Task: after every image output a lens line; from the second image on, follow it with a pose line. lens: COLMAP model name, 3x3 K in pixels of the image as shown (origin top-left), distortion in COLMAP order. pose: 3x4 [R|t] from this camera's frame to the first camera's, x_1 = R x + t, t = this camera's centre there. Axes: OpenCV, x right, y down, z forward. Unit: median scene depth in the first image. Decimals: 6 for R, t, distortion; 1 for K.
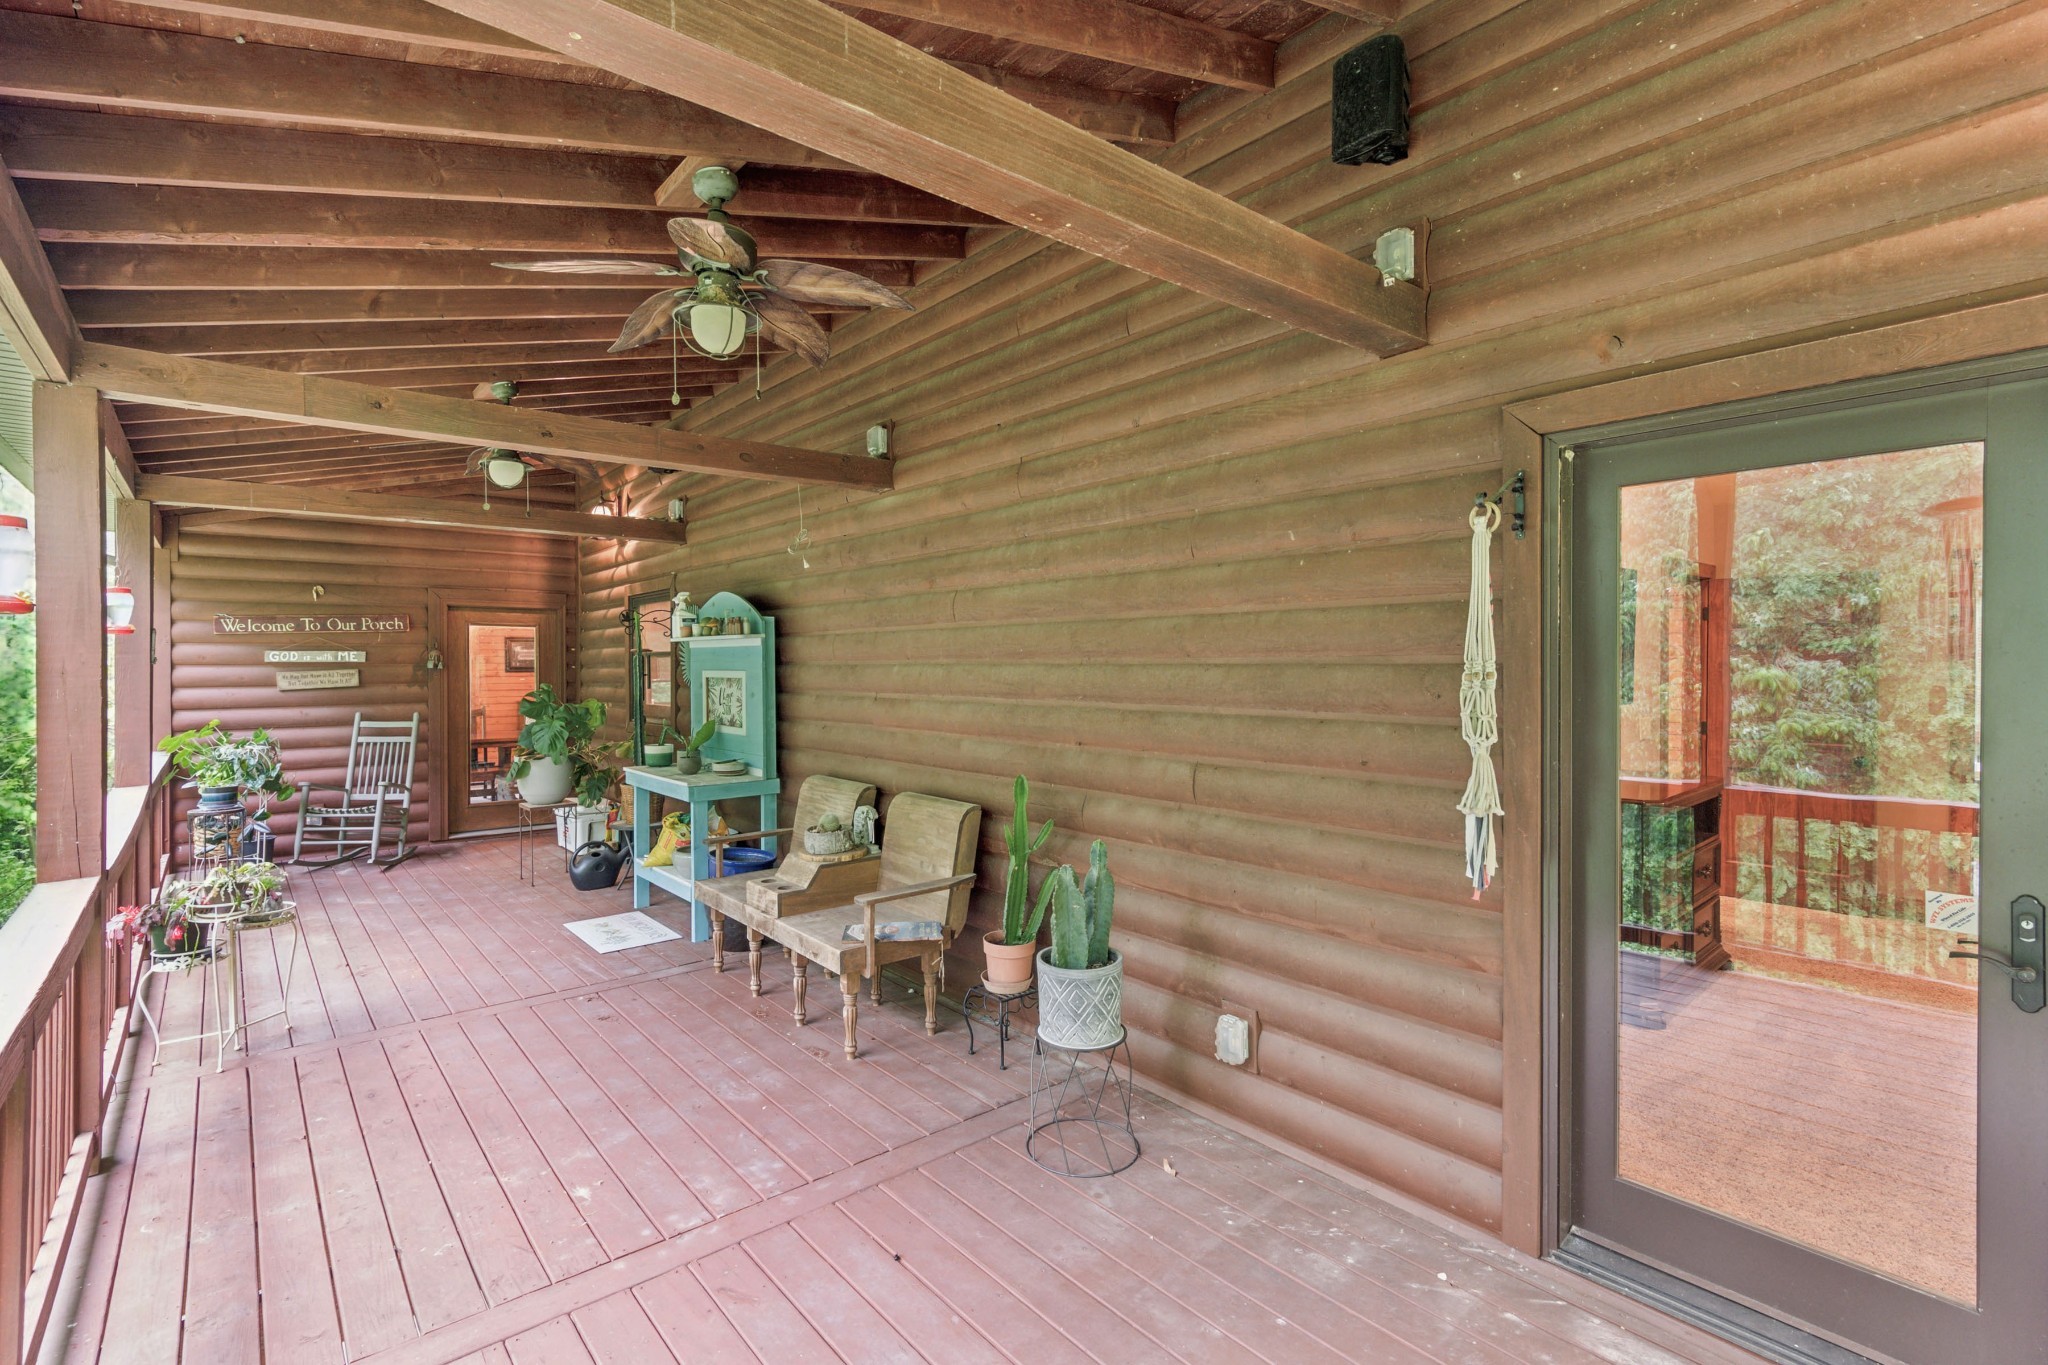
lens RADIAL K [[947.4, 0, 1024.0], [0, 947.4, 682.5], [0, 0, 1]] dist [0.034380, -0.015403]
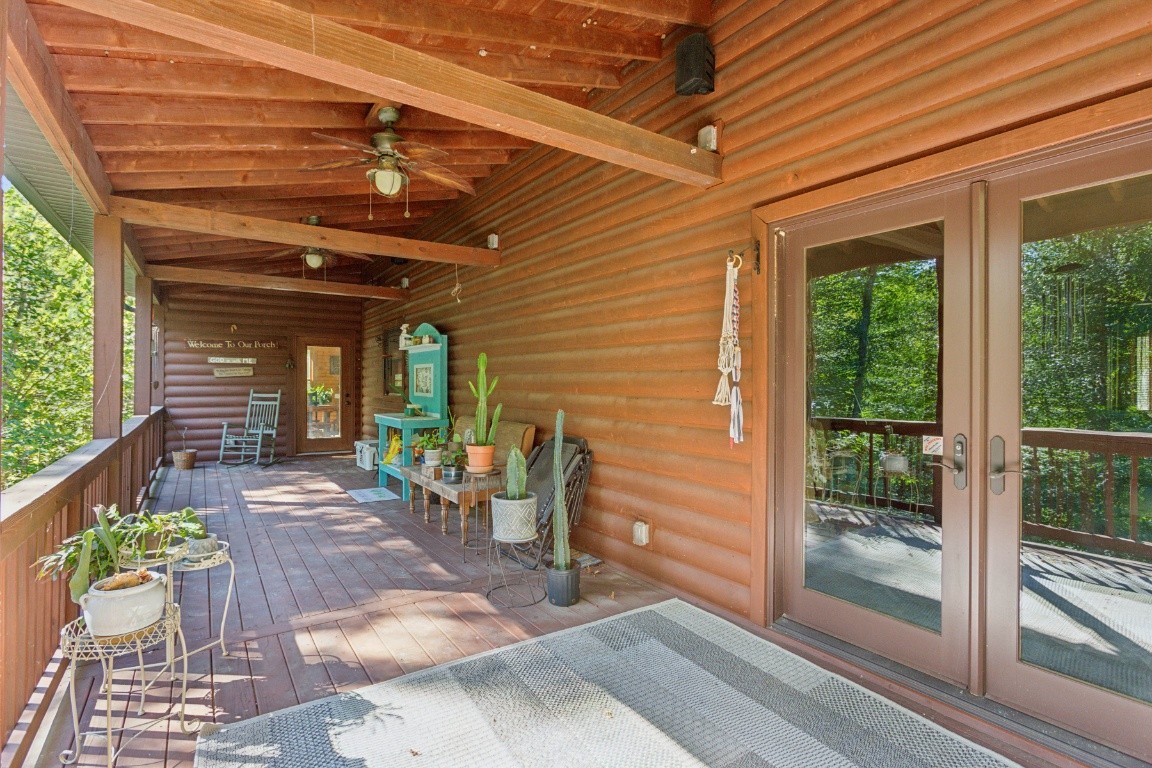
lens RADIAL K [[528.4, 0, 565.3], [0, 528.4, 379.0], [0, 0, 1]] dist [0.000669, 0.000453]
pose [[0.996588, 0.008428, -0.082110, 0.090792], [-0.009211, 0.999916, -0.009172, 0.038749], [0.082026, 0.009897, 0.996581, -0.069888]]
